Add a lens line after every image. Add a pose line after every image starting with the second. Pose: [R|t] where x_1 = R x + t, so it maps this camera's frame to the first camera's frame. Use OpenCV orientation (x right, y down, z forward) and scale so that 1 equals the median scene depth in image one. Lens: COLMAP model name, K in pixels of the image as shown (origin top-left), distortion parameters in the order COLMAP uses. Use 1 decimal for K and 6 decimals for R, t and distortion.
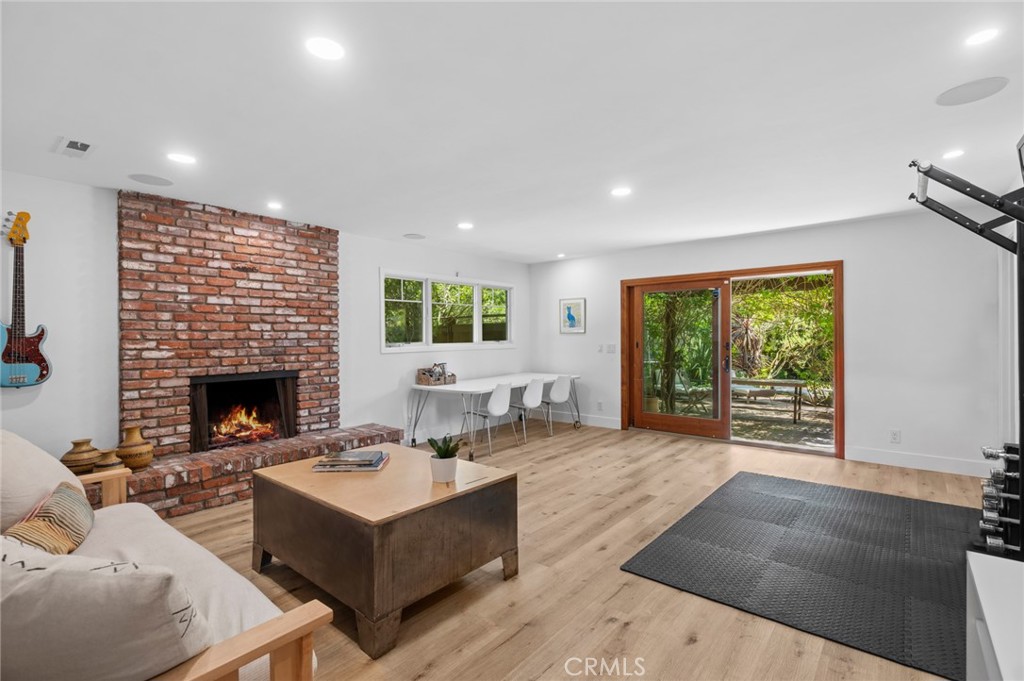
lens RADIAL K [[469.8, 0, 512.2], [0, 469.8, 340.6], [0, 0, 1]] dist [-0.000023, 0.000315]
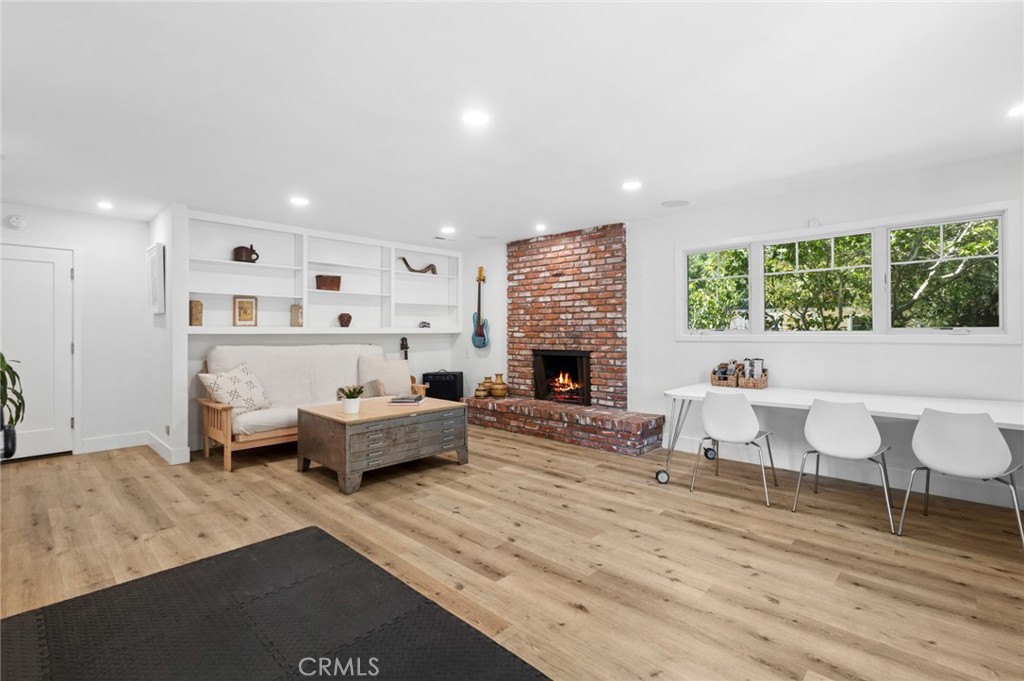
lens RADIAL K [[469.8, 0, 511.9], [0, 469.8, 332.1], [0, 0, 1]] dist [-0.000023, 0.000315]
pose [[-0.056643, 0.009153, -0.998353, 0.807436], [-0.003757, 0.999949, 0.009380, 0.003556], [0.998387, 0.004282, -0.056606, 0.933724]]
